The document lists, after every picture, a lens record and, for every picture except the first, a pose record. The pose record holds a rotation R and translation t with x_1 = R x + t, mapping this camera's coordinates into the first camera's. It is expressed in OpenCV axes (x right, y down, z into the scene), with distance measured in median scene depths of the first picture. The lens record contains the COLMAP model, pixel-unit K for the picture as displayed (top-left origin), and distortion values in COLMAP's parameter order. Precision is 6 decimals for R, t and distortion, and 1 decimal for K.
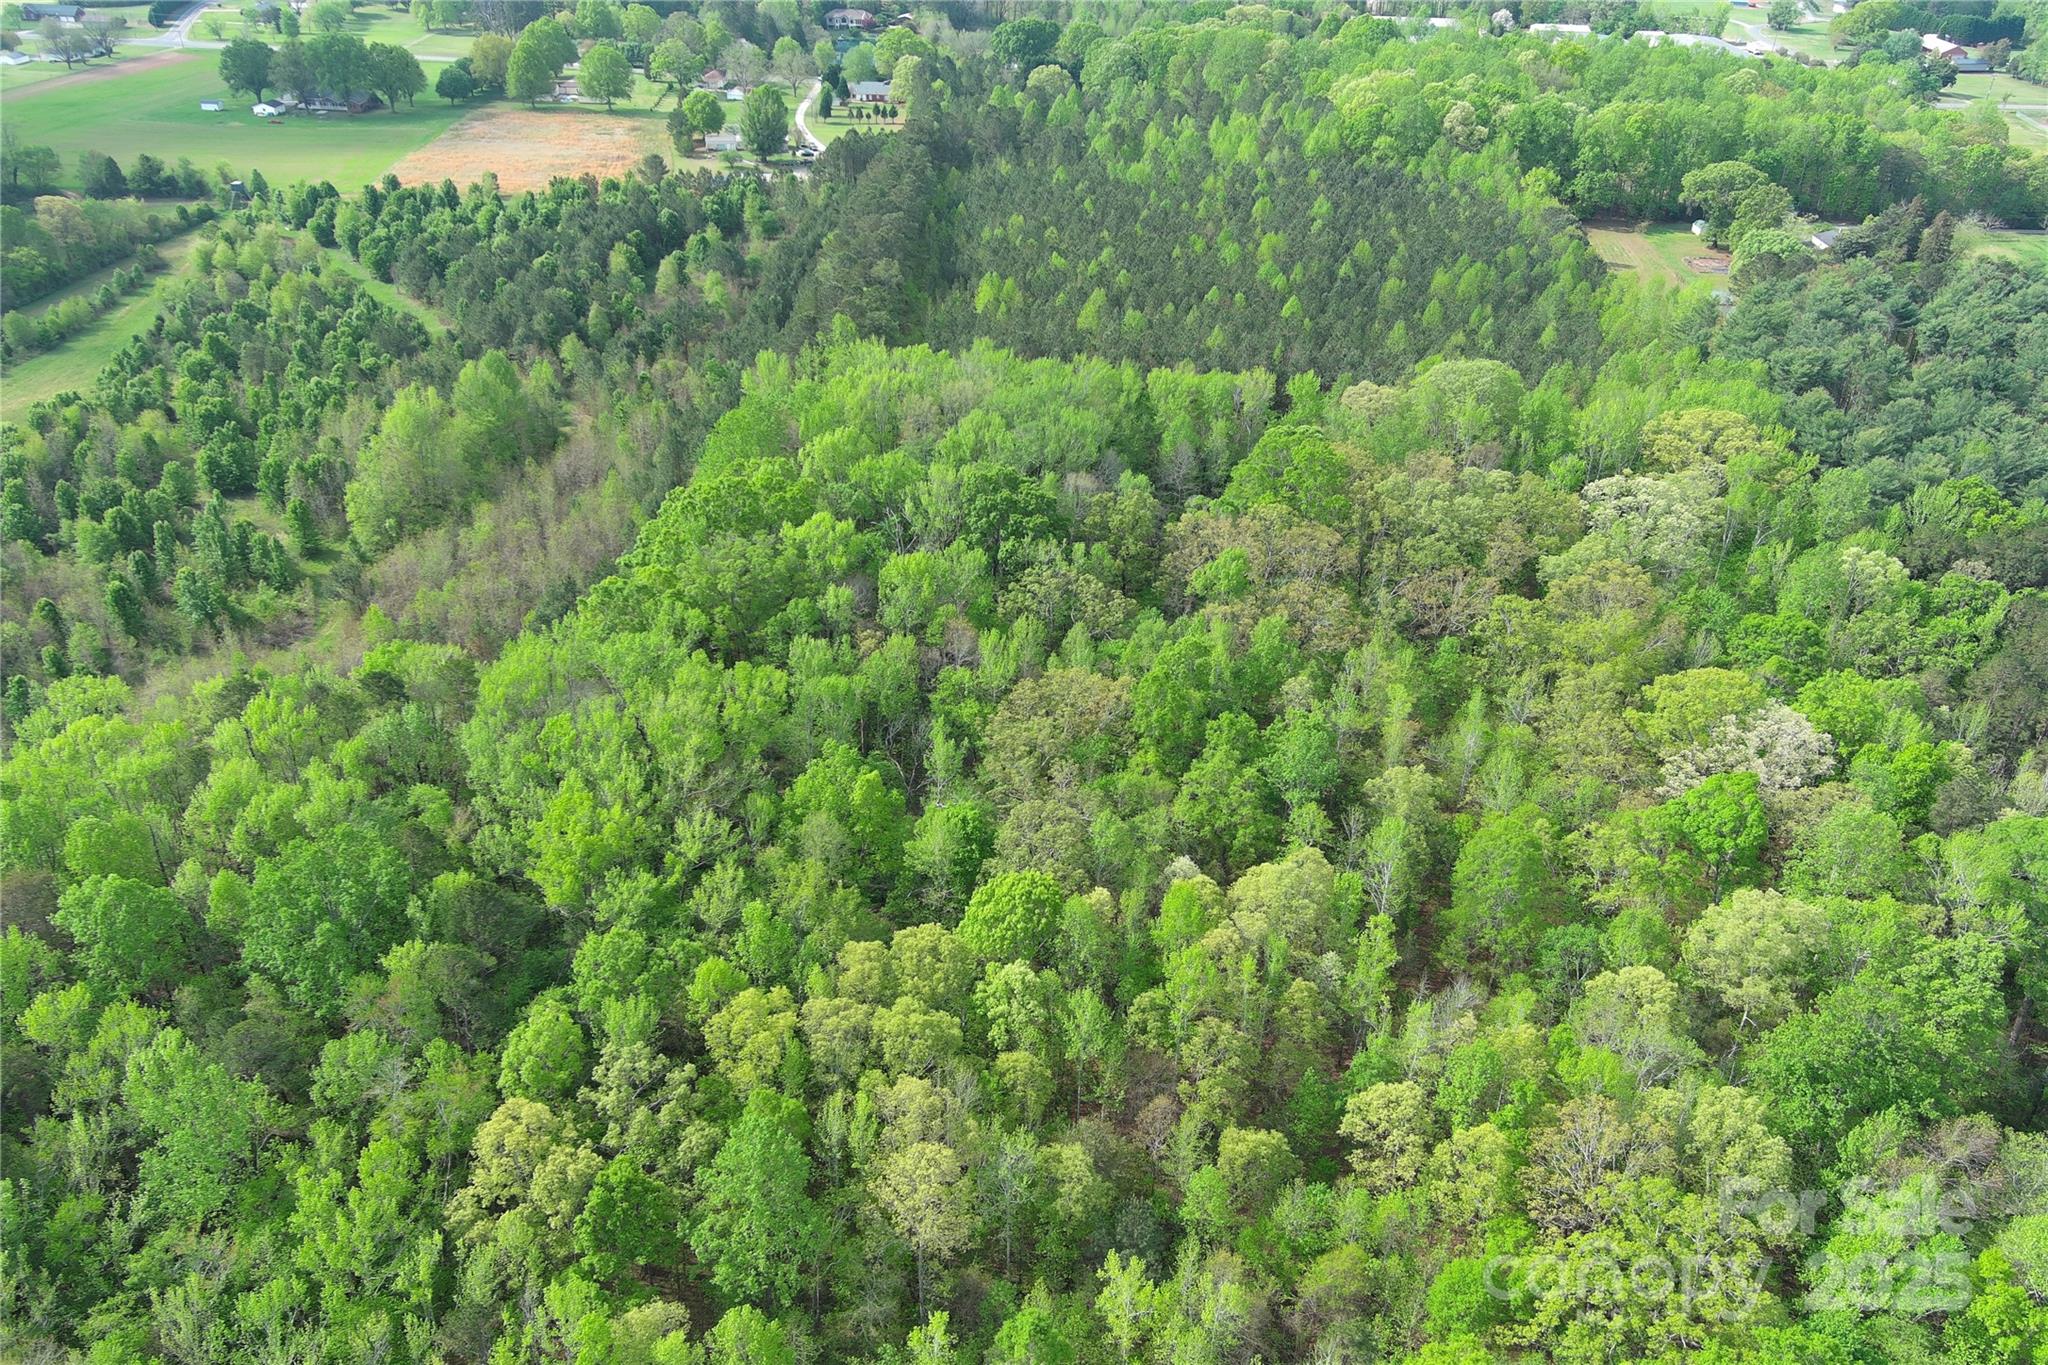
lens RADIAL K [[1599.2, 0, 1032.3], [0, 1599.2, 686.2], [0, 0, 1]] dist [0.021765, -0.009607]
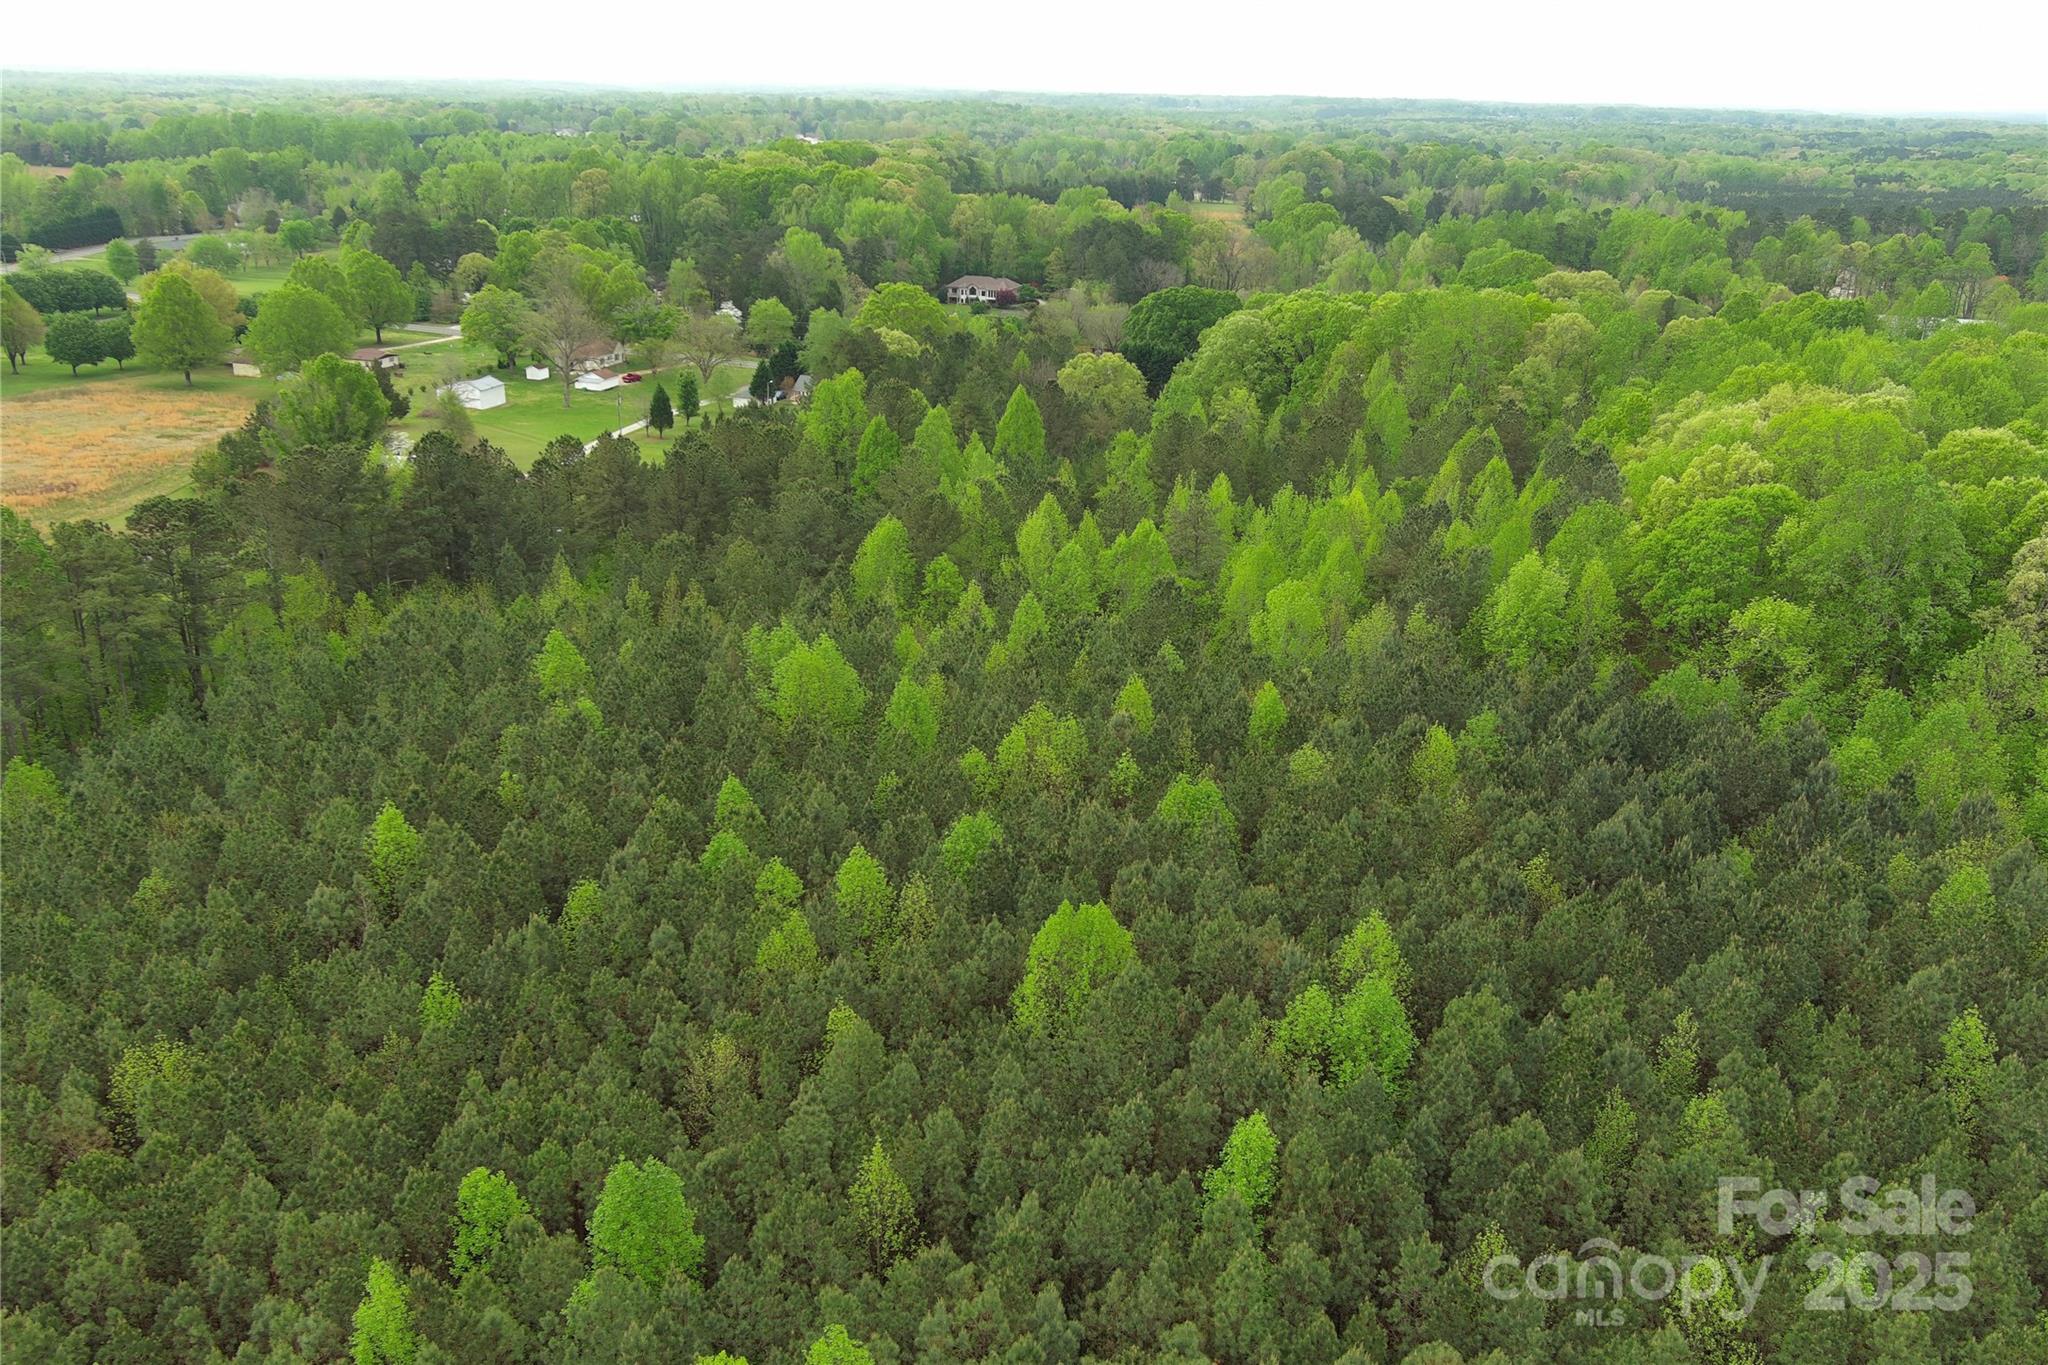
lens RADIAL K [[1599.2, 0, 1034.0], [0, 1599.2, 667.7], [0, 0, 1]] dist [0.021765, -0.009607]
pose [[0.959000, 0.095618, -0.266790, 0.168847], [-0.142494, 0.976405, -0.162260, -0.263400], [0.244980, 0.193623, 0.949997, 0.691905]]
